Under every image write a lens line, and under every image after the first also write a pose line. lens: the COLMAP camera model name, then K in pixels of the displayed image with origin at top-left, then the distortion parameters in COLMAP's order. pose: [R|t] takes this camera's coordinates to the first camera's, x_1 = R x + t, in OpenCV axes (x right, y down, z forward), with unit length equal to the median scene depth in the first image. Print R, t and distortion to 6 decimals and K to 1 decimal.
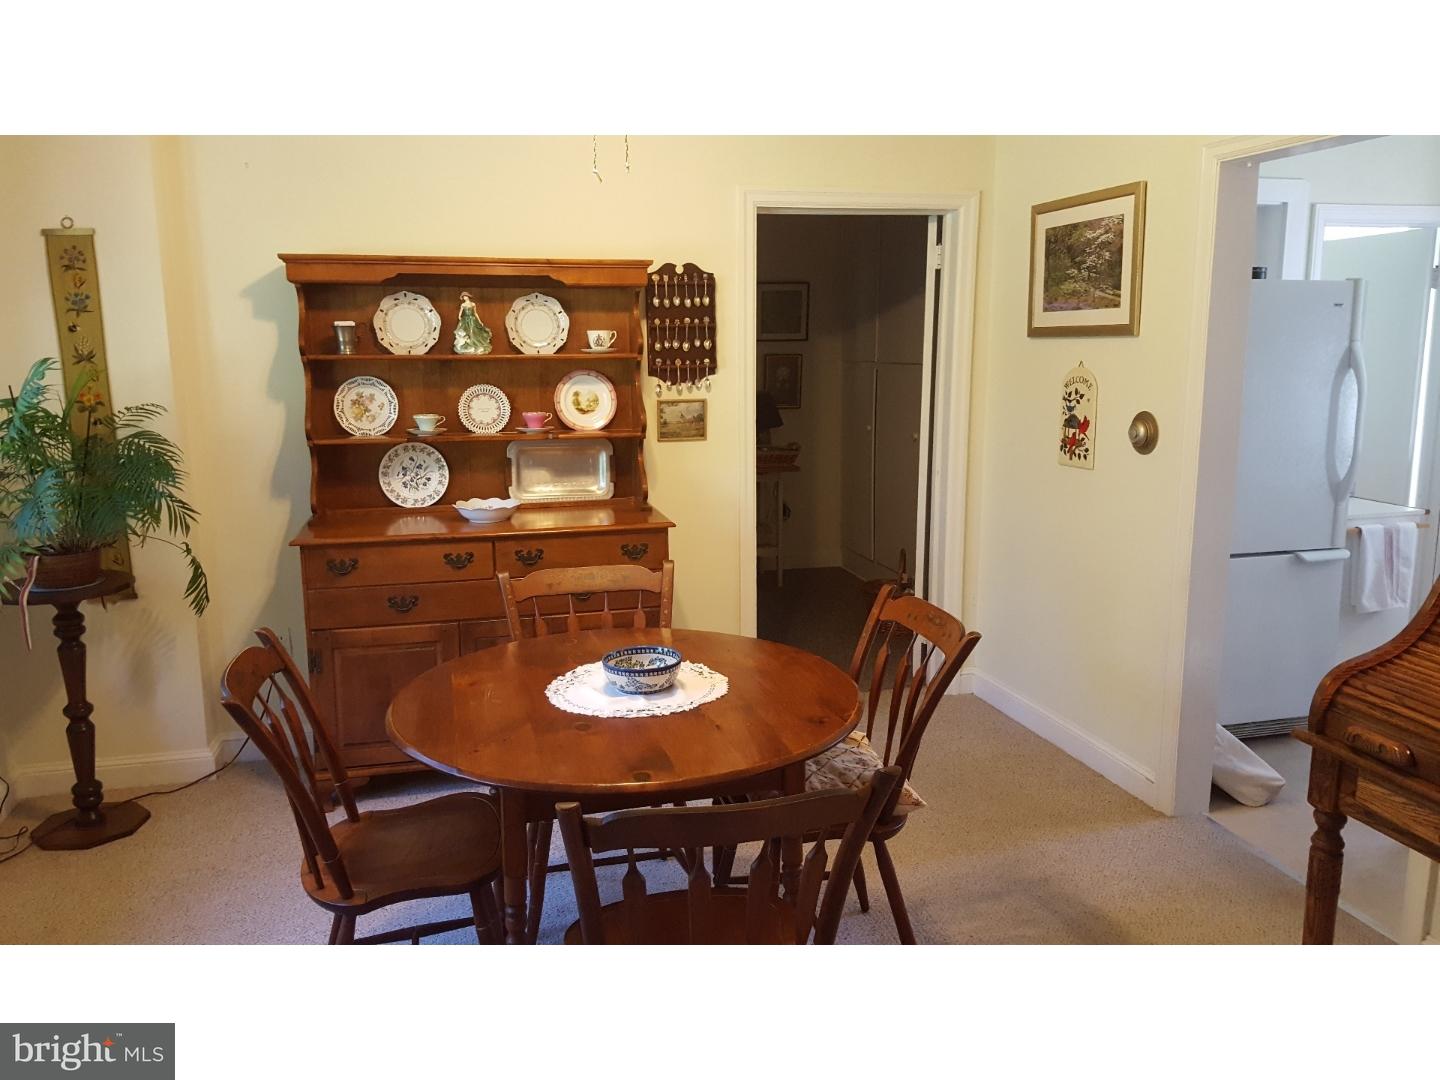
lens RADIAL K [[1113.1, 0, 716.9], [0, 1113.1, 539.8], [0, 0, 1]] dist [0.231061, -0.247835]
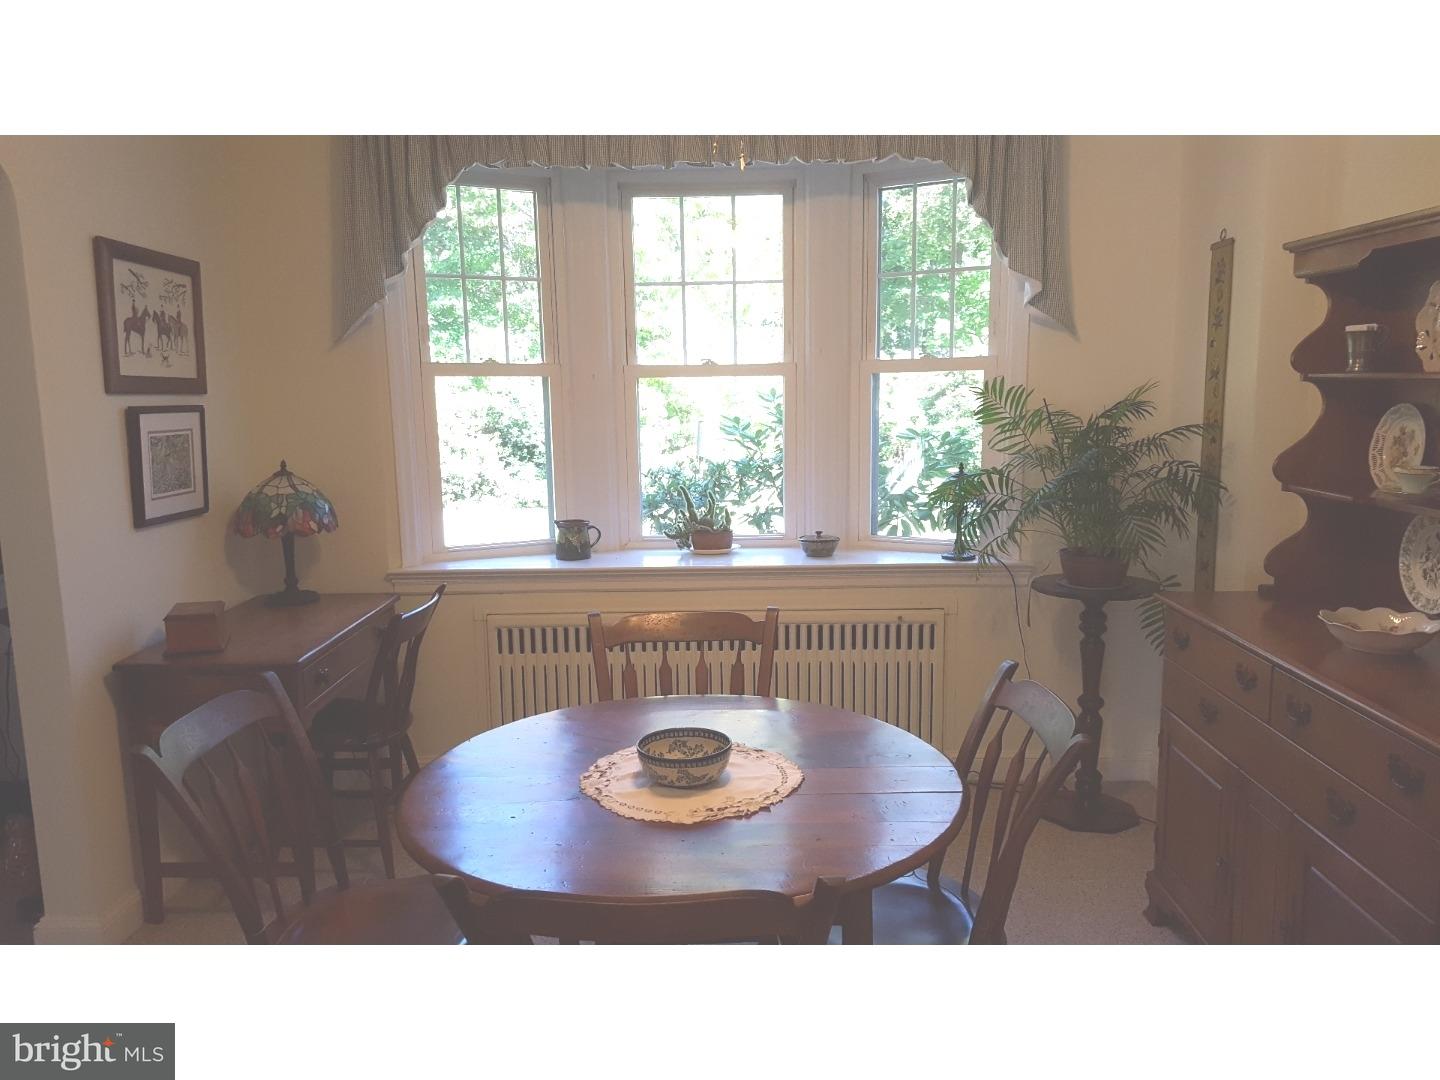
lens RADIAL K [[1113.1, 0, 716.9], [0, 1113.1, 539.8], [0, 0, 1]] dist [0.231061, -0.247835]
pose [[-0.281355, 0.167776, -0.944823, 0.488232], [-0.147783, 0.965275, 0.215415, -0.160566], [0.948156, 0.200236, -0.246791, 0.833321]]
